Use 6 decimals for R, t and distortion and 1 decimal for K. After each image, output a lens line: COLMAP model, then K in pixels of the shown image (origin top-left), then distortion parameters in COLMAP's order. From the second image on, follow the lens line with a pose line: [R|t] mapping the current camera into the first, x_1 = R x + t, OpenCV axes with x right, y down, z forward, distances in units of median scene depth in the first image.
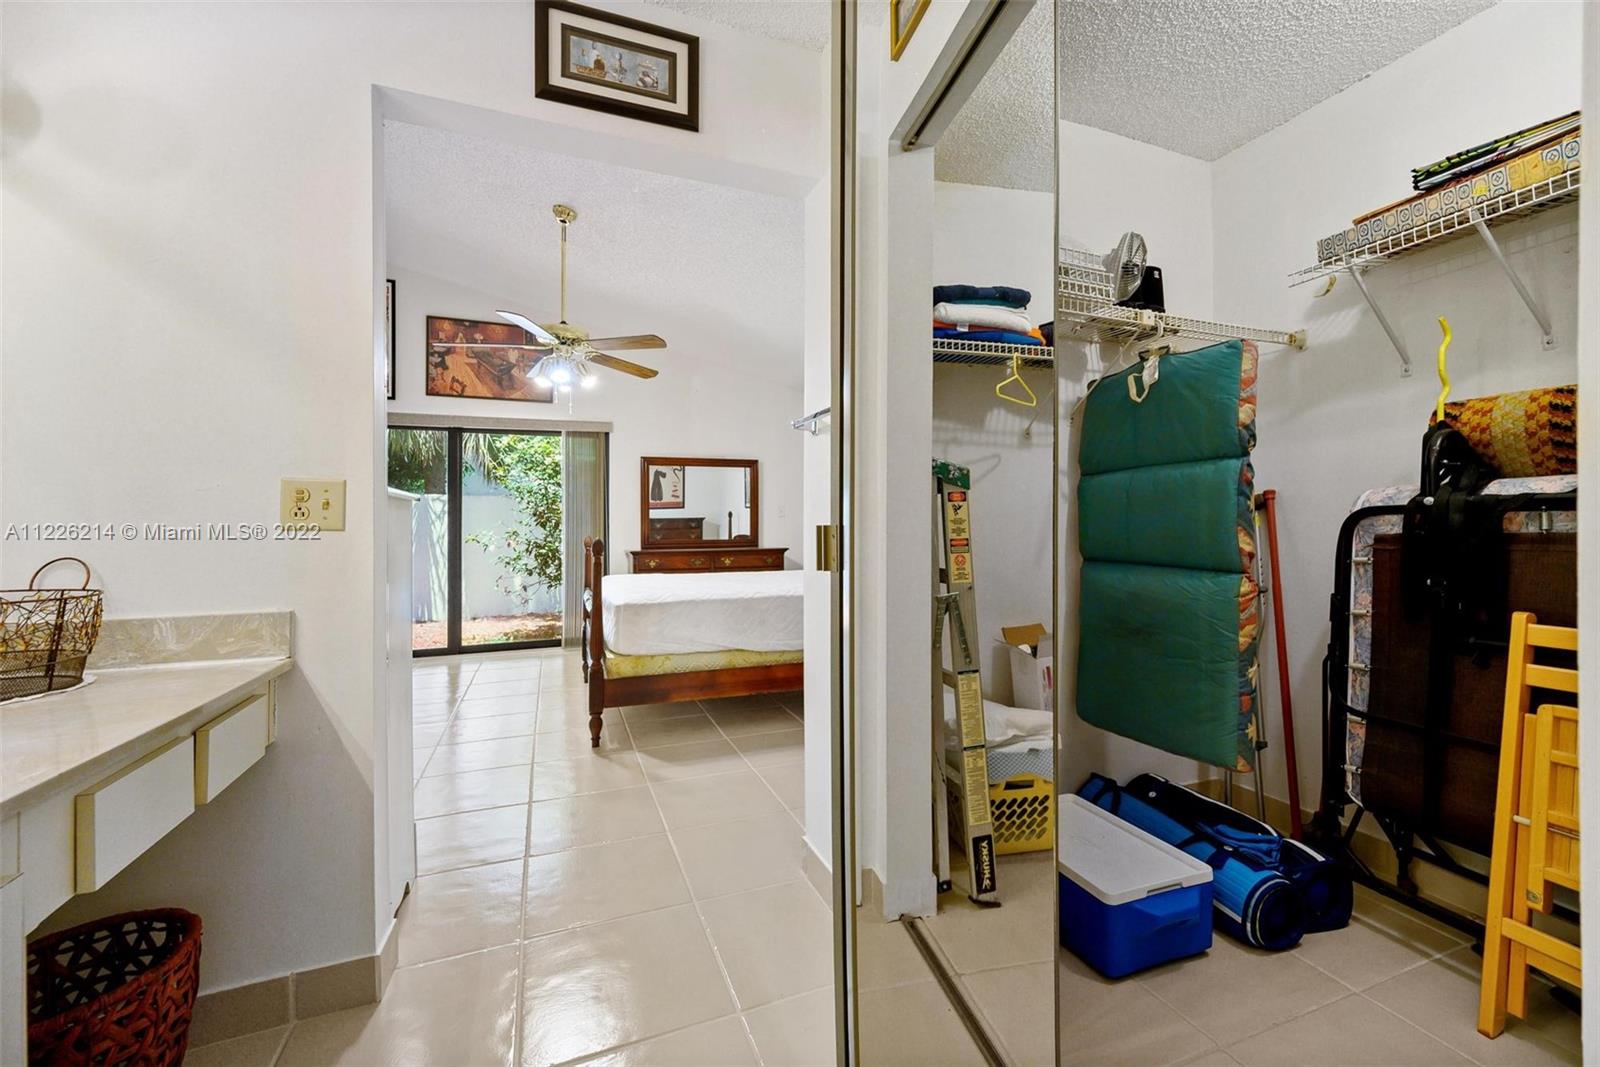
lens RADIAL K [[647.7, 0, 806.4], [0, 647.7, 521.9], [0, 0, 1]] dist [0.001171, 0.001629]
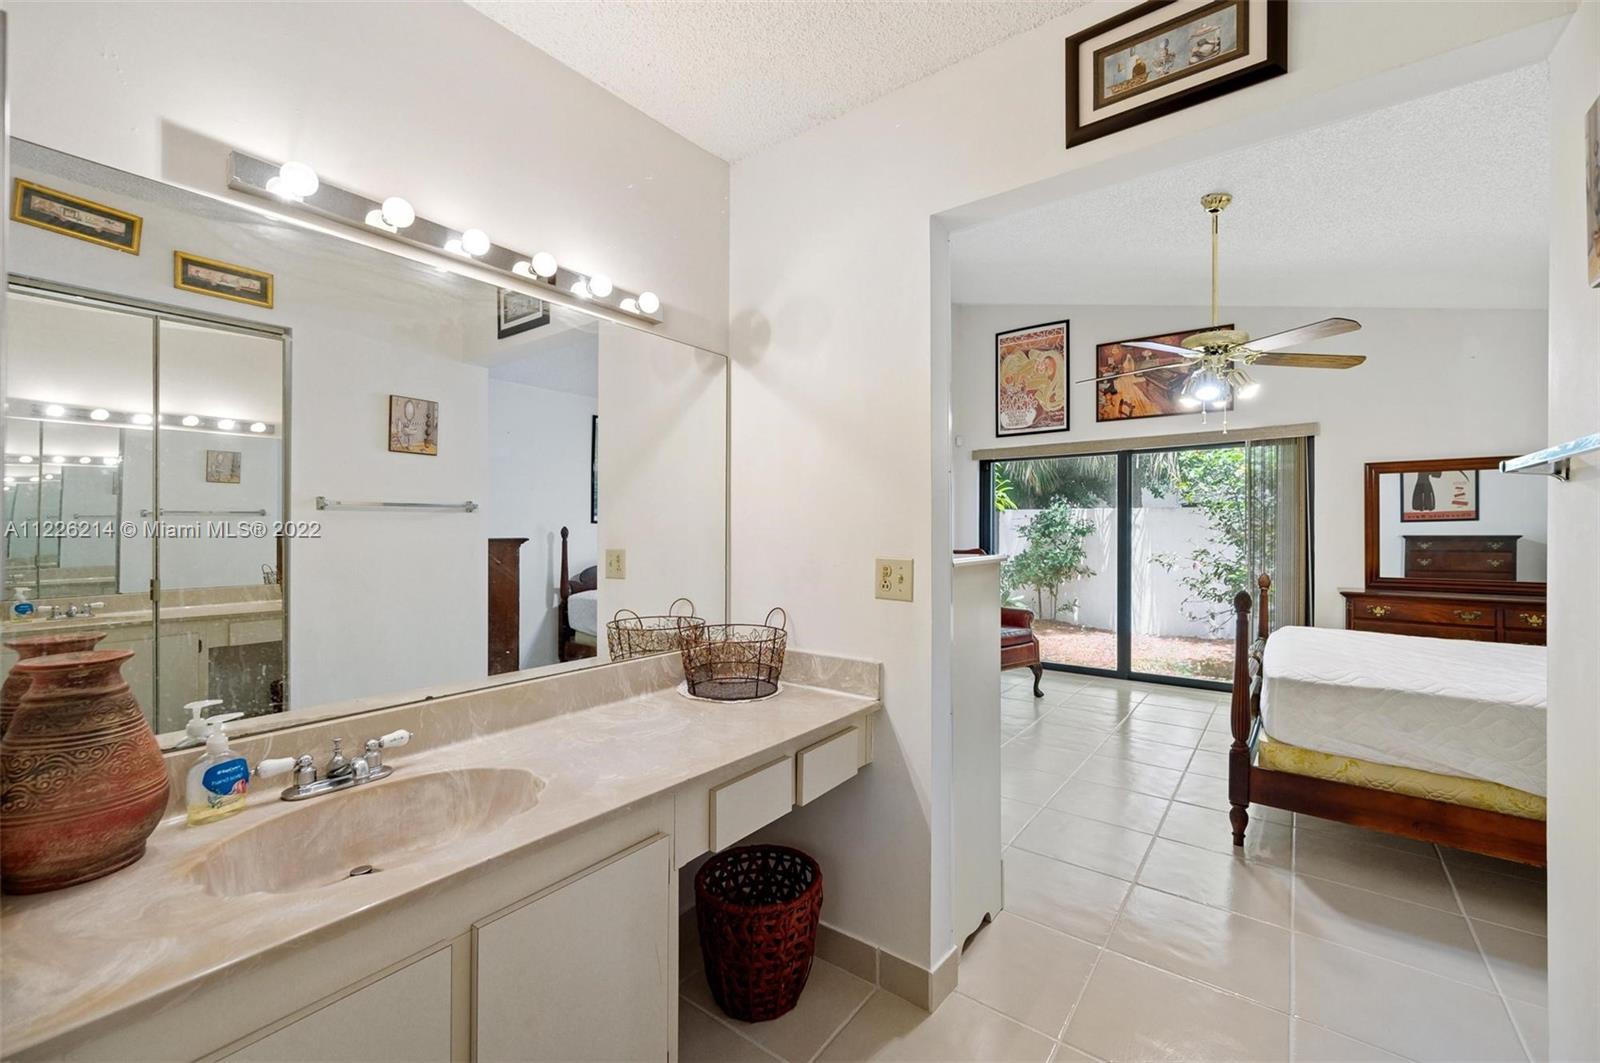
lens RADIAL K [[647.0, 0, 786.0], [0, 647.0, 525.5], [0, 0, 1]] dist [-0.009757, 0.002506]
pose [[0.499272, 0.004776, -0.866432, 0.091539], [0.001713, 0.999977, 0.006499, -0.062485], [0.866444, -0.004729, 0.499252, 0.096001]]
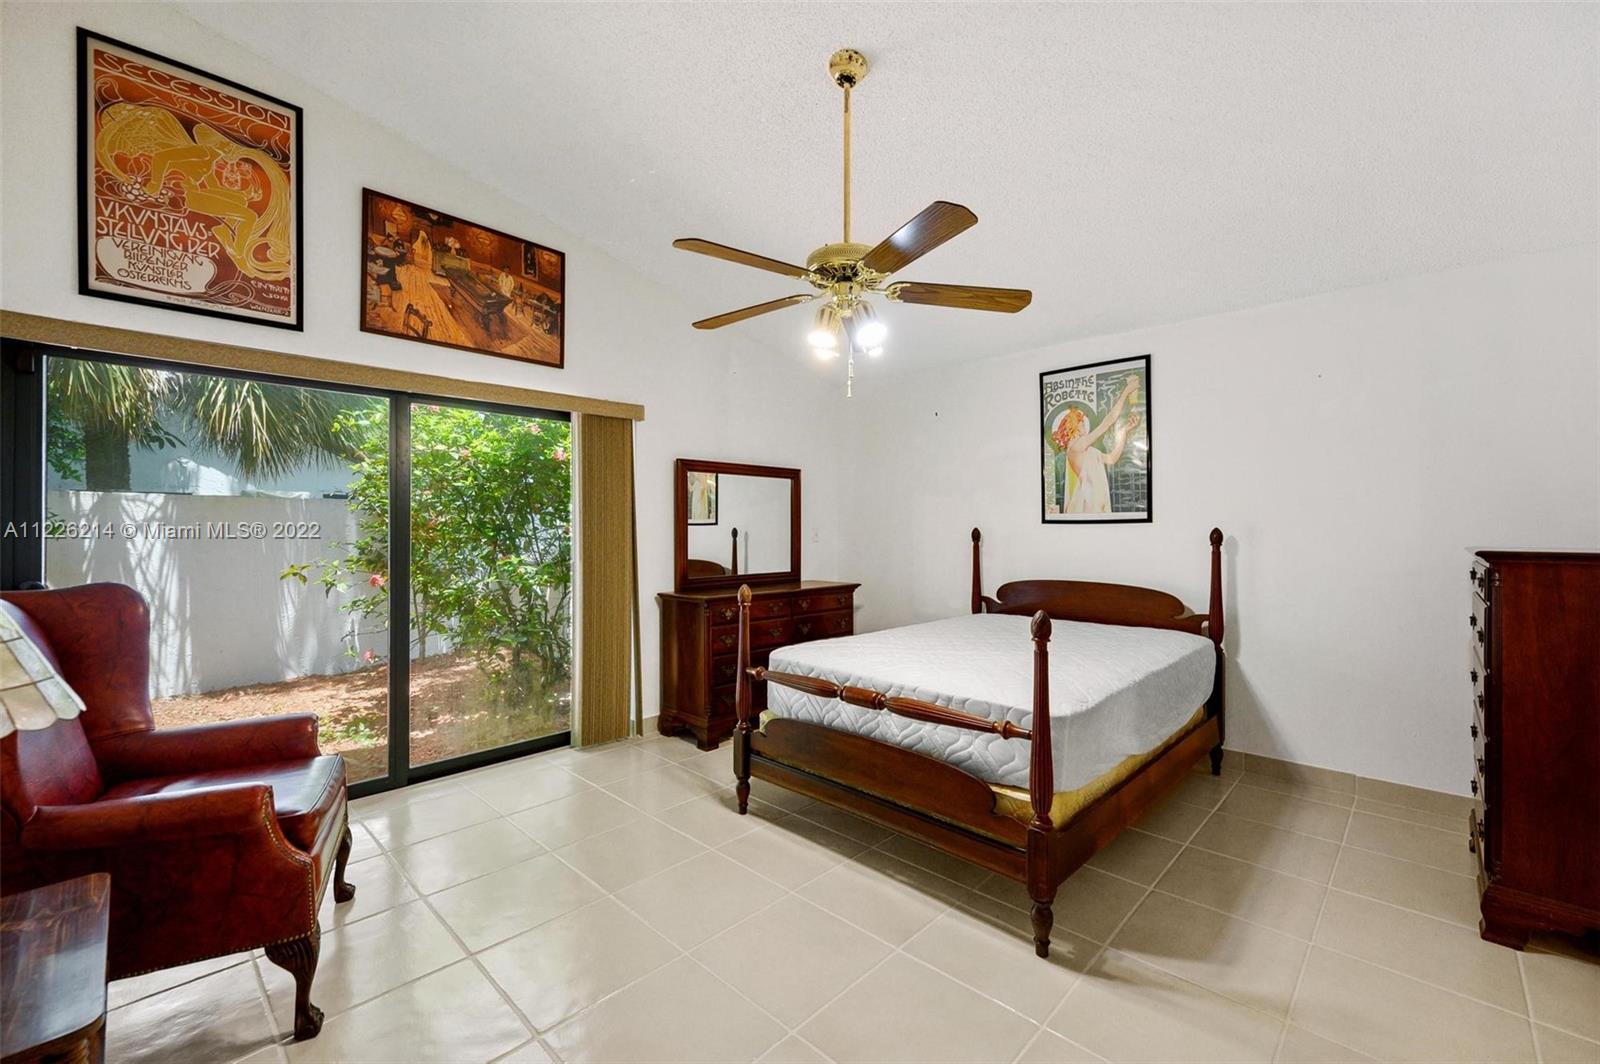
lens RADIAL K [[647.0, 0, 794.5], [0, 647.0, 529.2], [0, 0, 1]] dist [-0.009757, 0.002506]
pose [[0.906712, 0.005719, 0.421712, -0.772613], [-0.007012, 0.999974, 0.001514, -0.045739], [-0.421692, -0.004329, 0.906729, 0.548749]]
